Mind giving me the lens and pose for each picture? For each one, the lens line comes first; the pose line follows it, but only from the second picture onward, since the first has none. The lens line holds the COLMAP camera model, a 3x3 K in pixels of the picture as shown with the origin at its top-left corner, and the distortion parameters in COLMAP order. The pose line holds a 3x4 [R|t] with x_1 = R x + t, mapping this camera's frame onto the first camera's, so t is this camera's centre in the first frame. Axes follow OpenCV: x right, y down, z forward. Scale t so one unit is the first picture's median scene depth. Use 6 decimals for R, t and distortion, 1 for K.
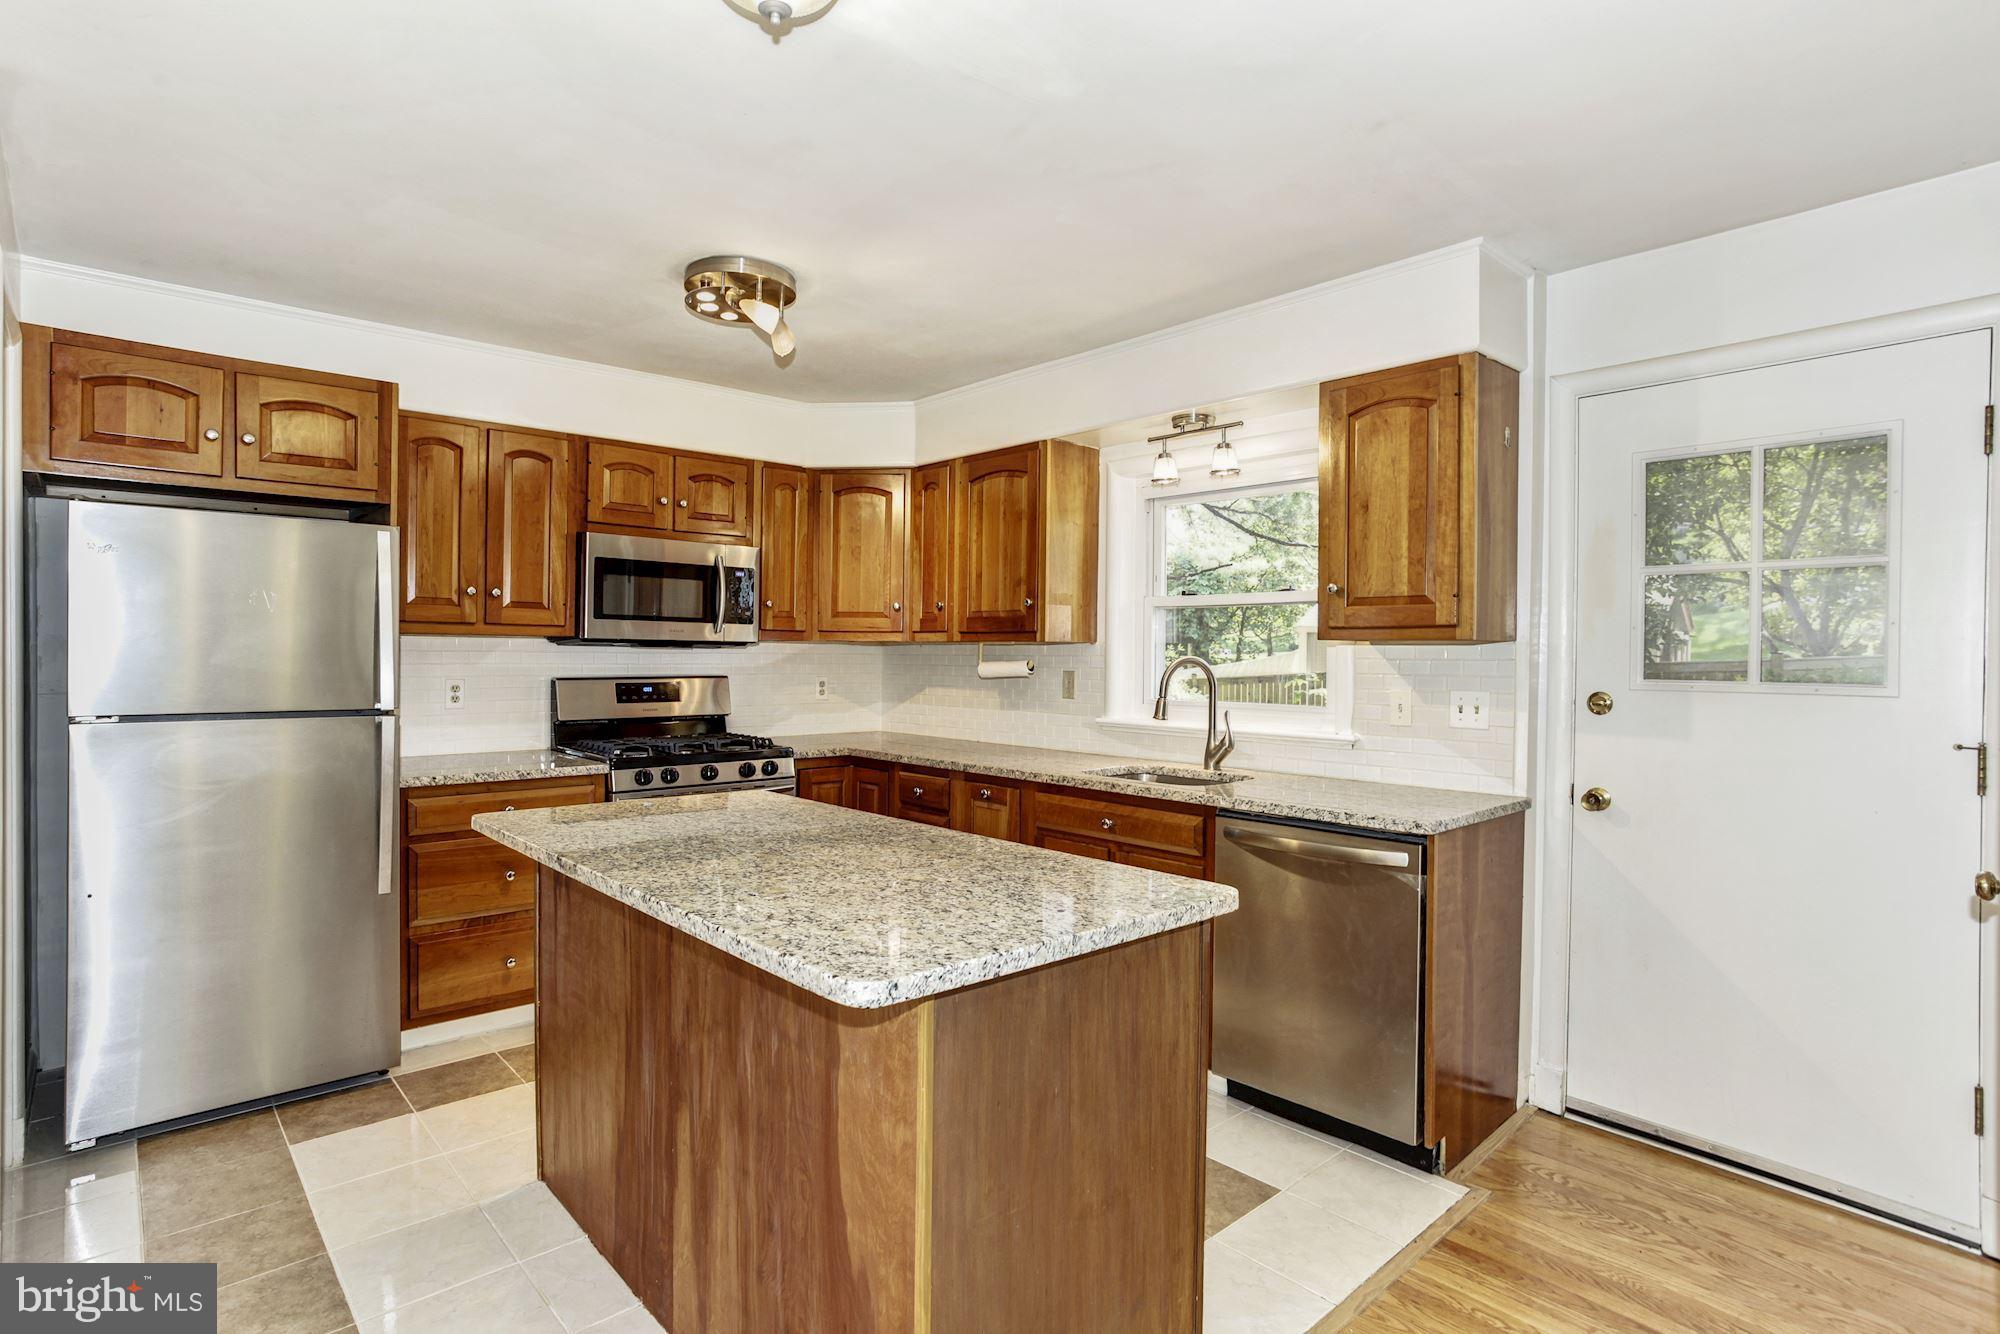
lens RADIAL K [[1058.2, 0, 988.3], [0, 1058.2, 660.1], [0, 0, 1]] dist [-0.039783, 0.013690]
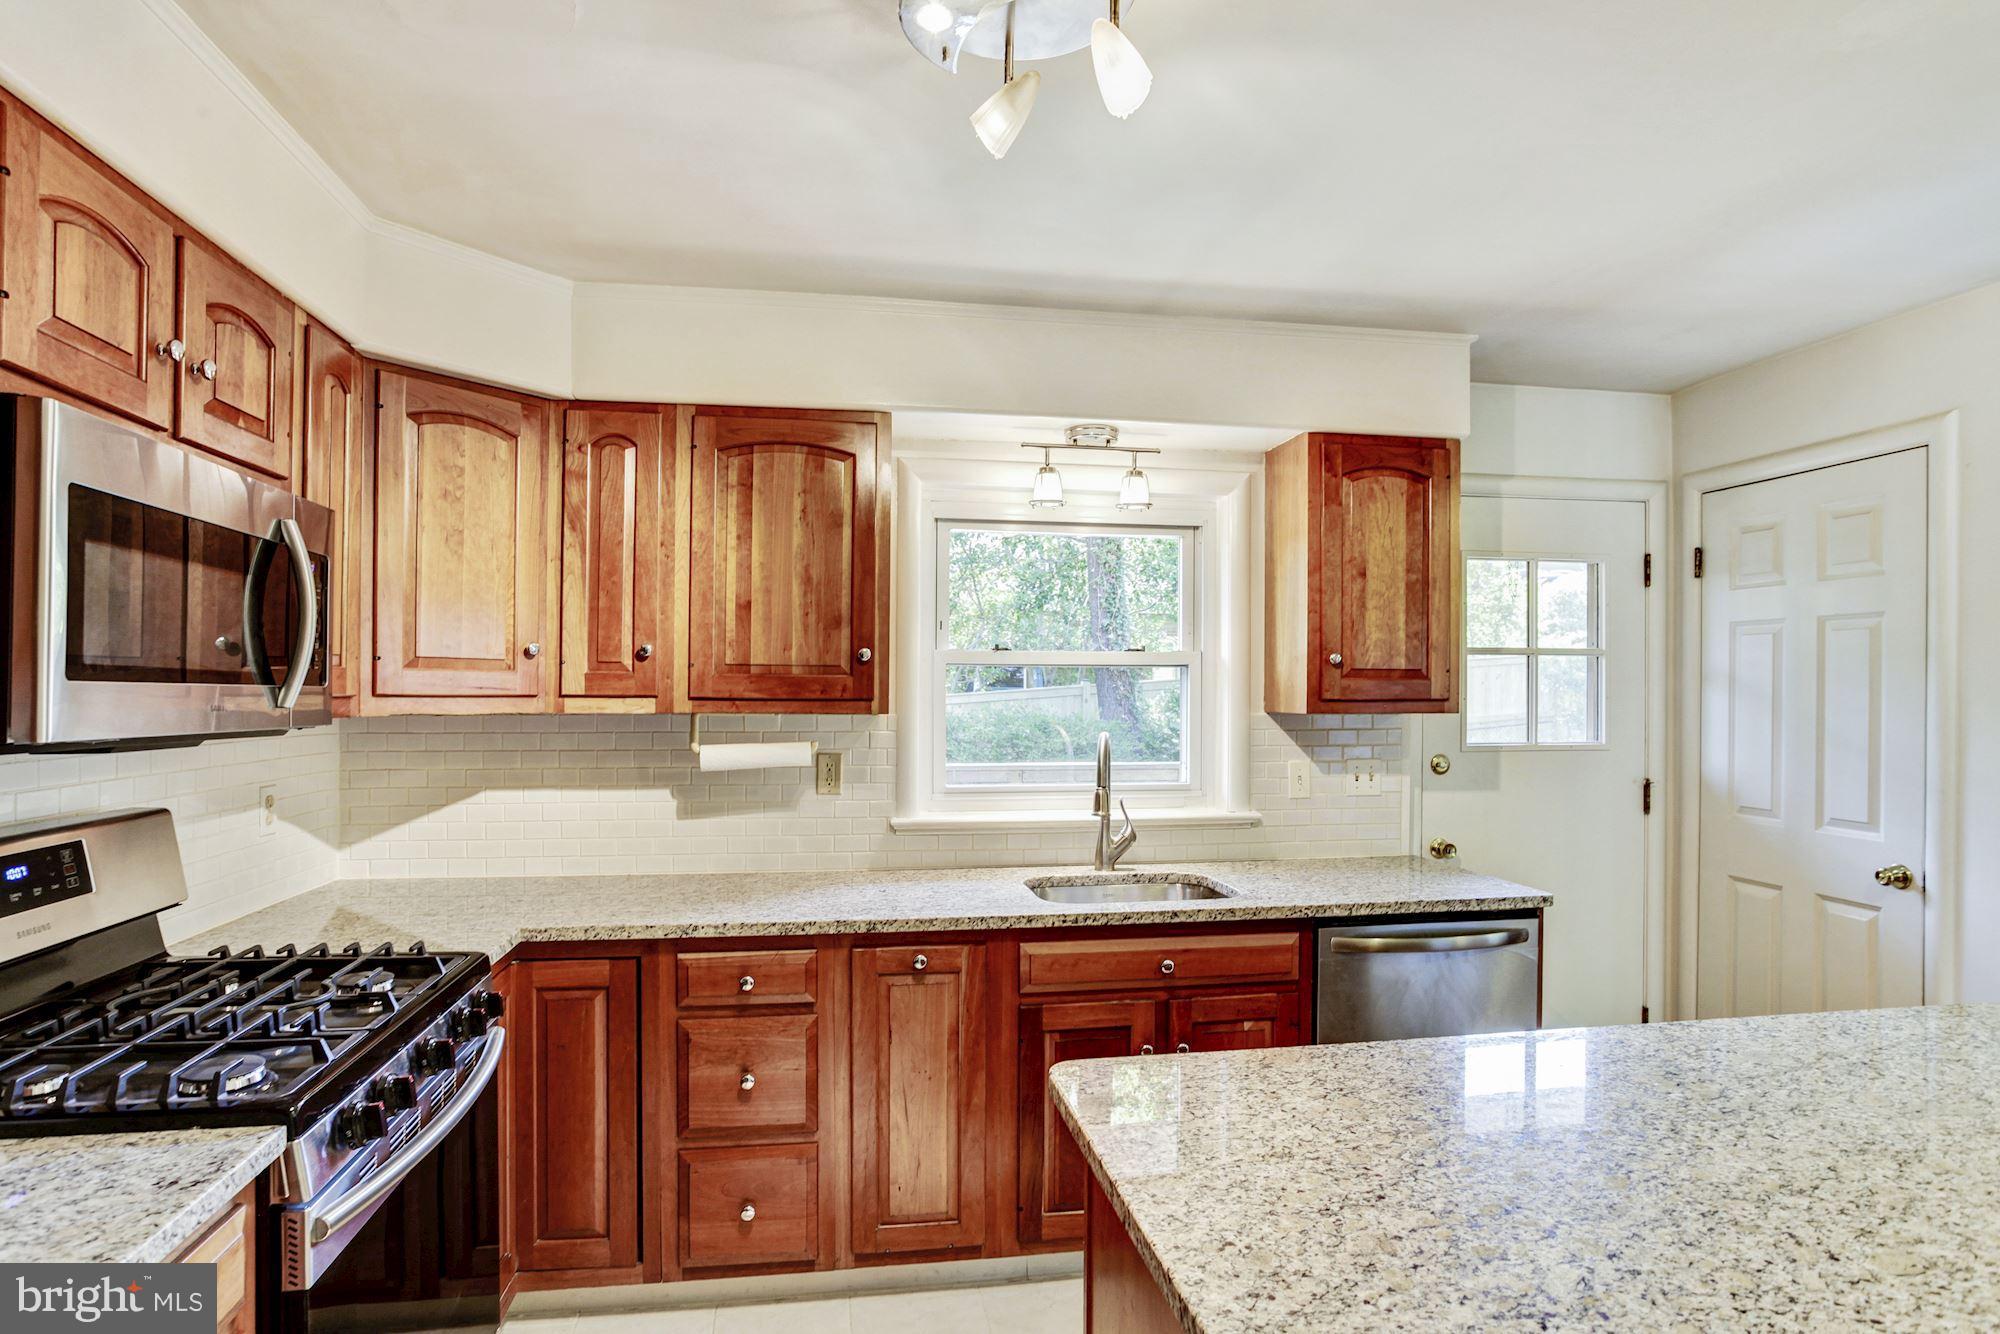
lens RADIAL K [[1058.2, 0, 990.6], [0, 1058.2, 692.6], [0, 0, 1]] dist [-0.039783, 0.013690]
pose [[0.529020, -0.009154, 0.848560, -0.574457], [0.005624, 0.999958, 0.007281, -0.042756], [-0.848591, 0.000920, 0.529049, 0.709925]]
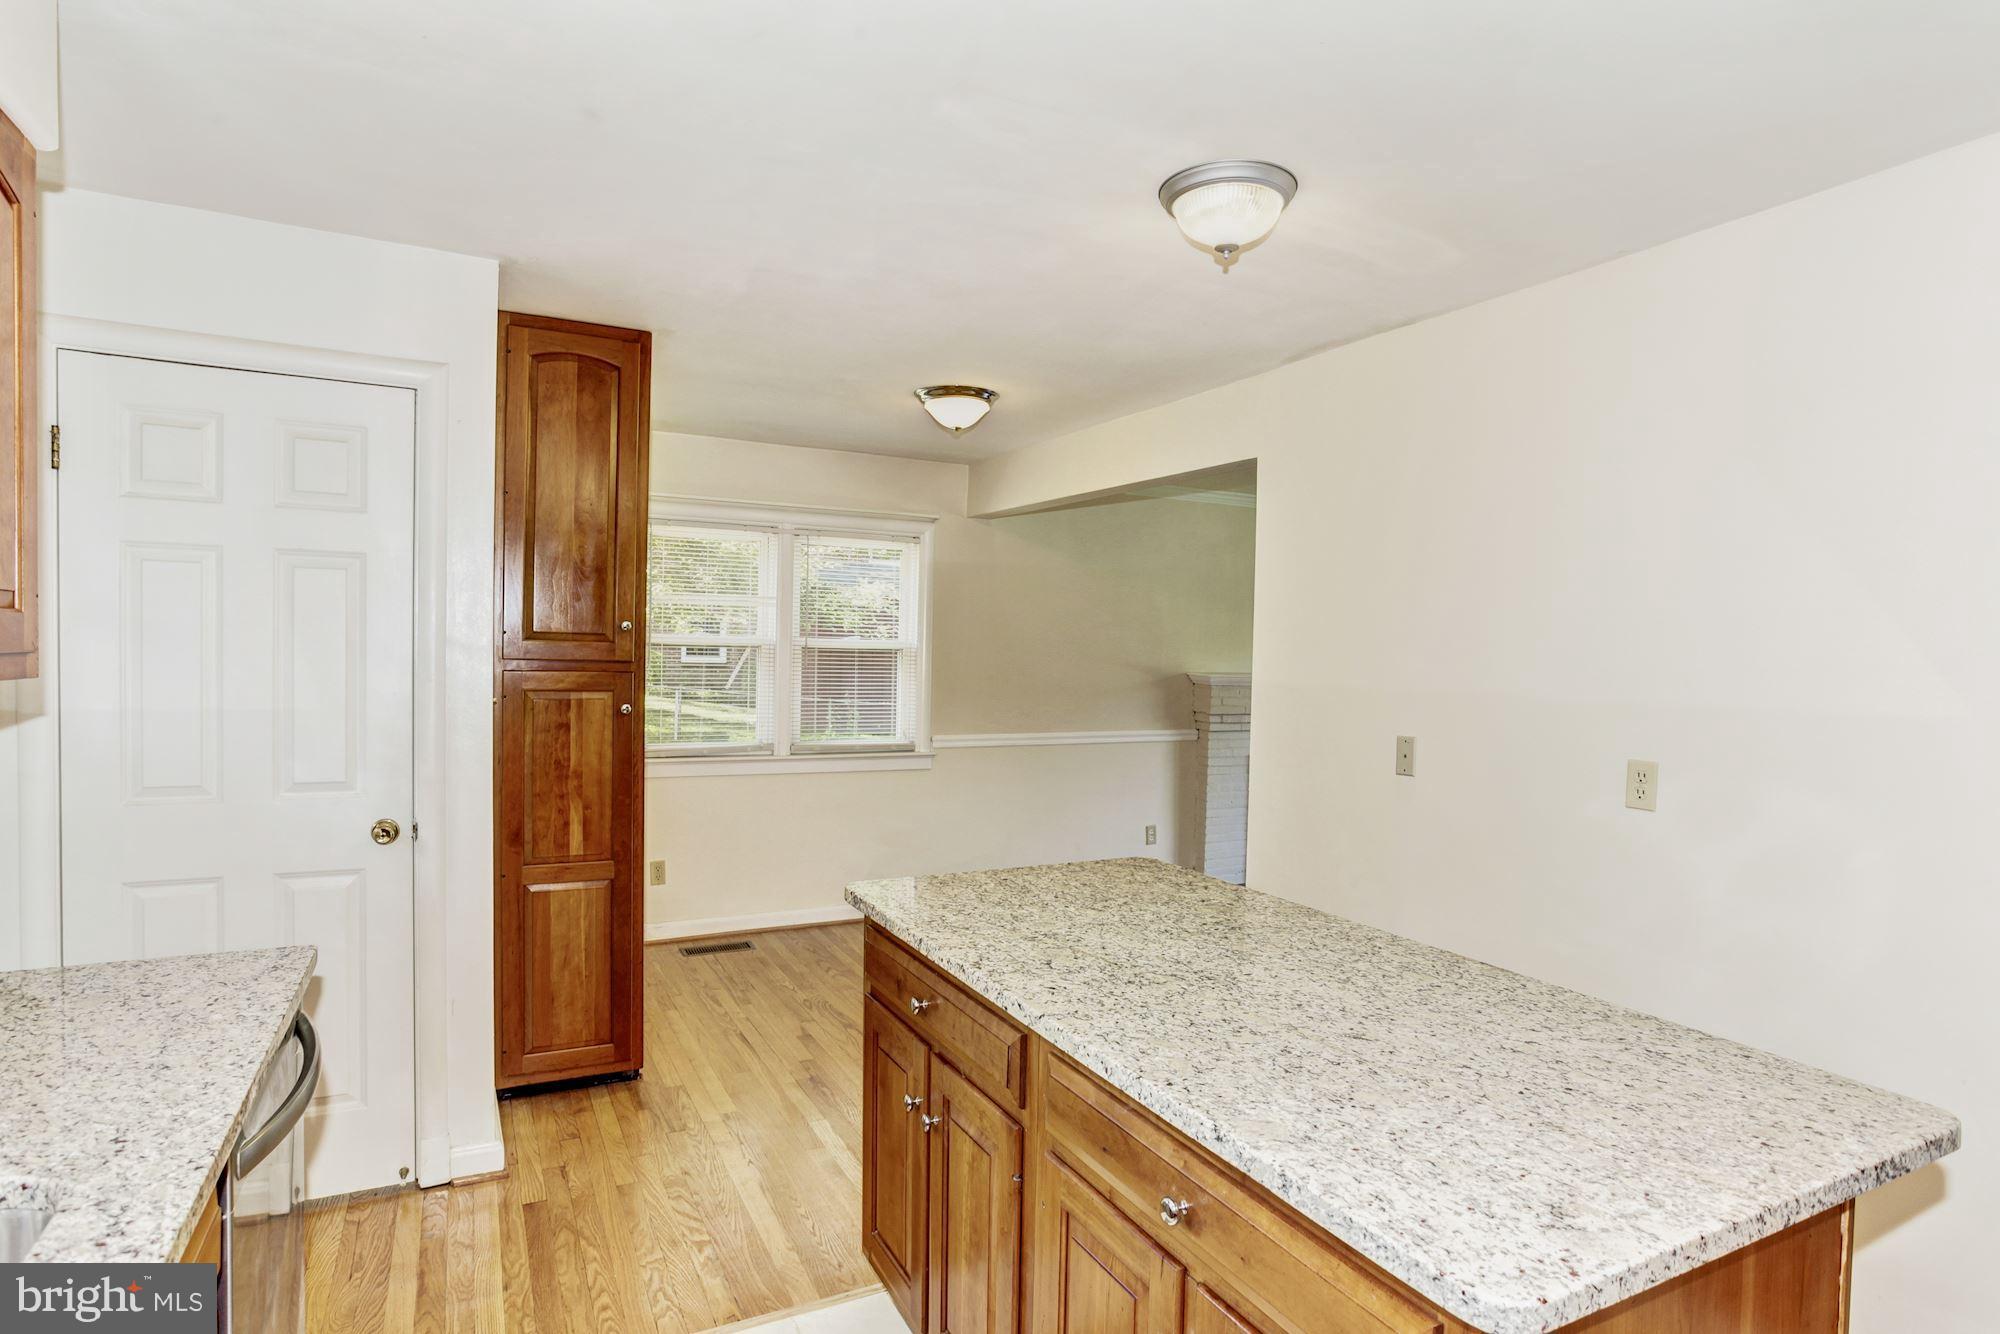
lens RADIAL K [[1058.2, 0, 982.5], [0, 1058.2, 665.8], [0, 0, 1]] dist [-0.039783, 0.013690]
pose [[-0.969087, -0.030125, 0.244872, -0.142258], [-0.026204, 0.999471, 0.019256, -0.039483], [-0.245323, 0.012244, -0.969364, 1.171699]]
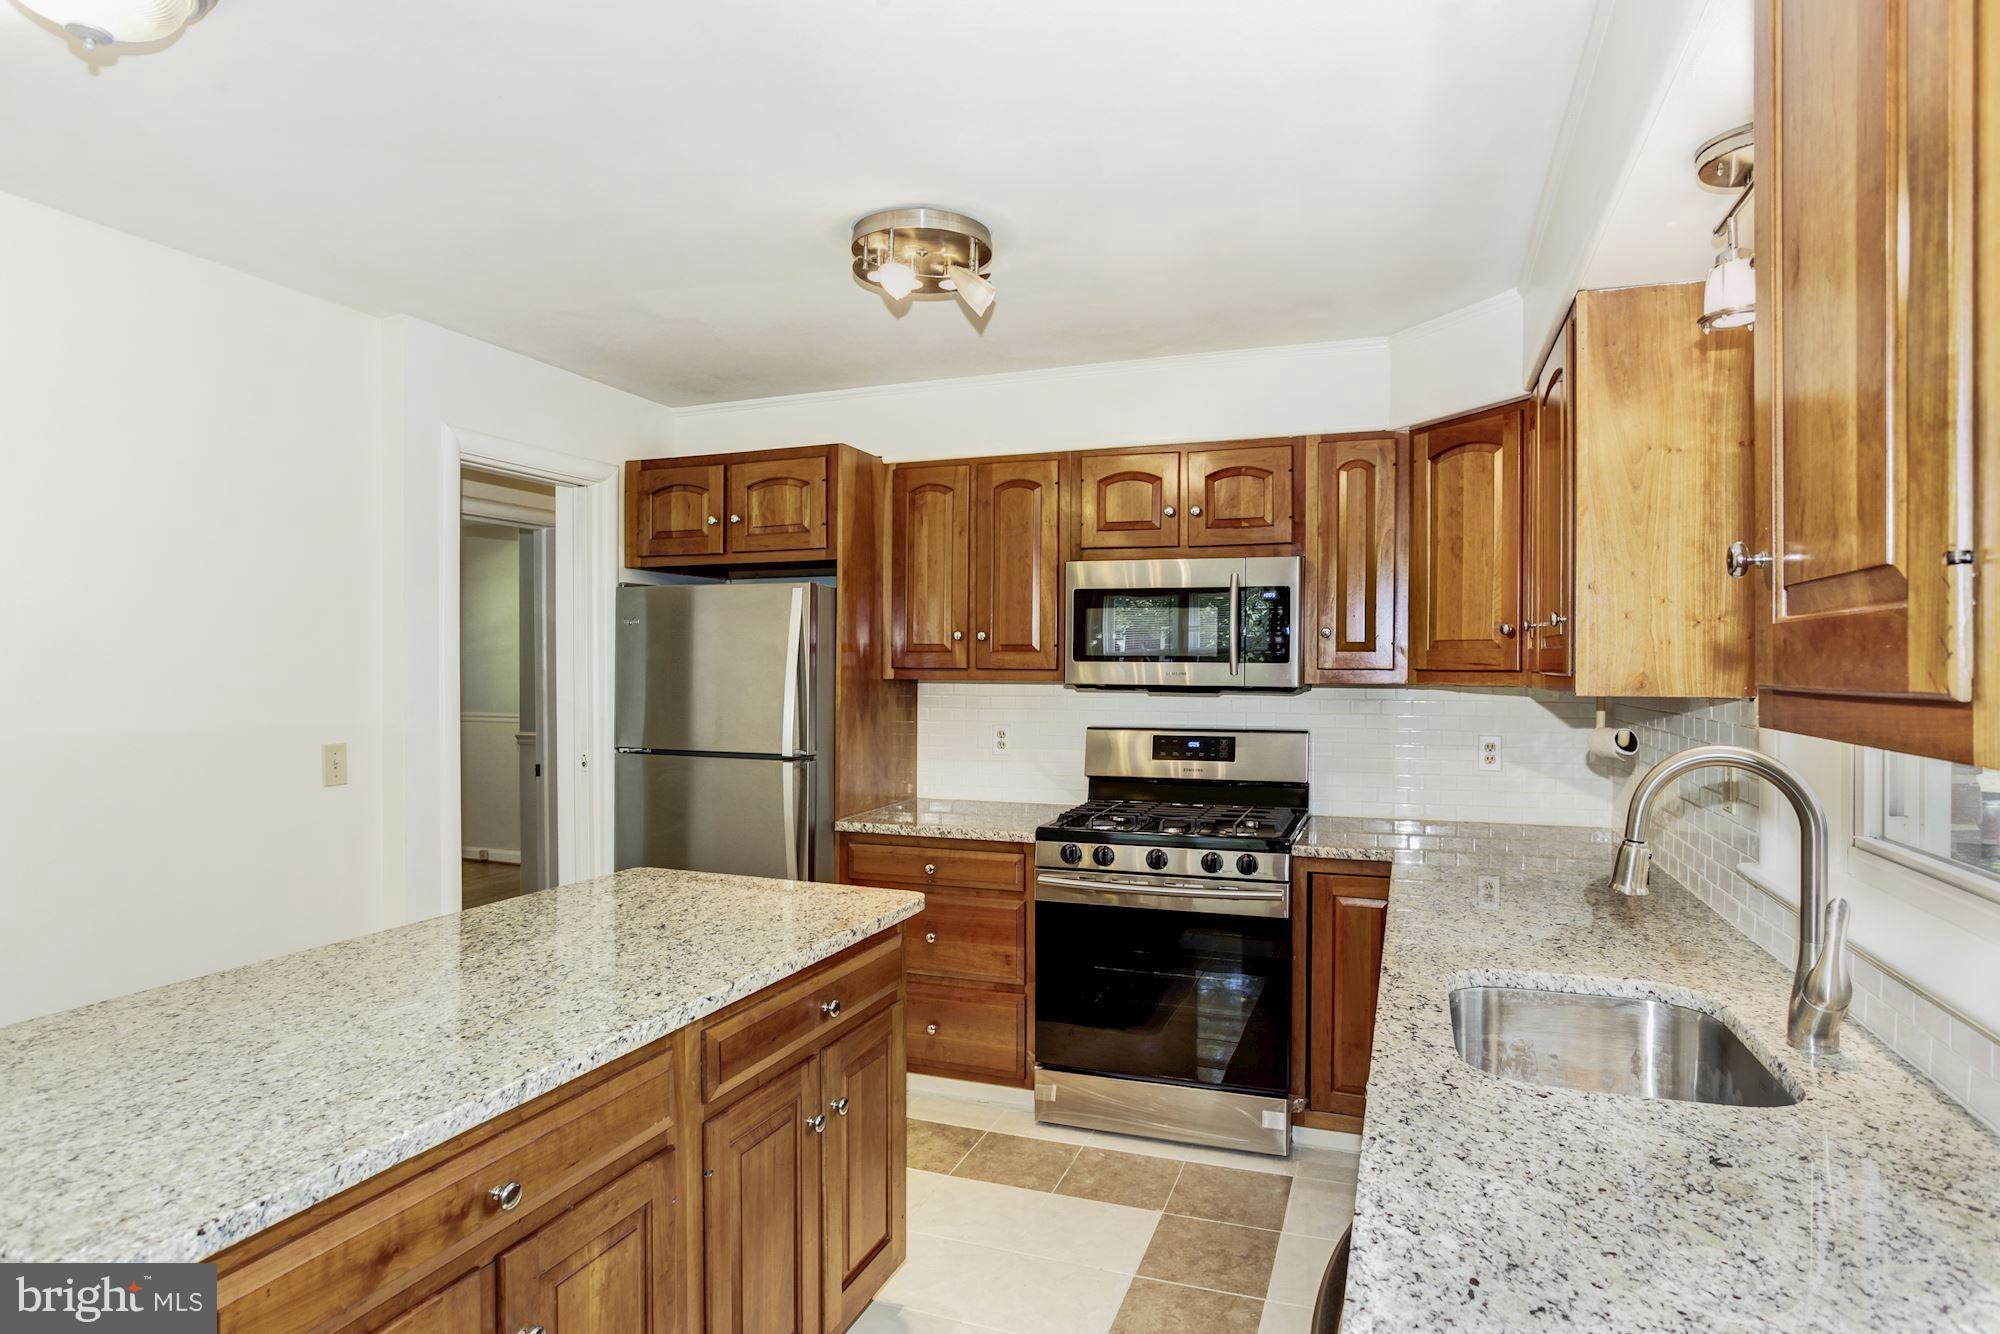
lens RADIAL K [[1058.2, 0, 990.3], [0, 1058.2, 658.7], [0, 0, 1]] dist [-0.039783, 0.013690]
pose [[0.467825, -0.012342, -0.883735, 0.421598], [-0.003132, 0.999873, -0.015623, -0.032493], [0.883816, 0.010077, 0.467726, 0.627633]]
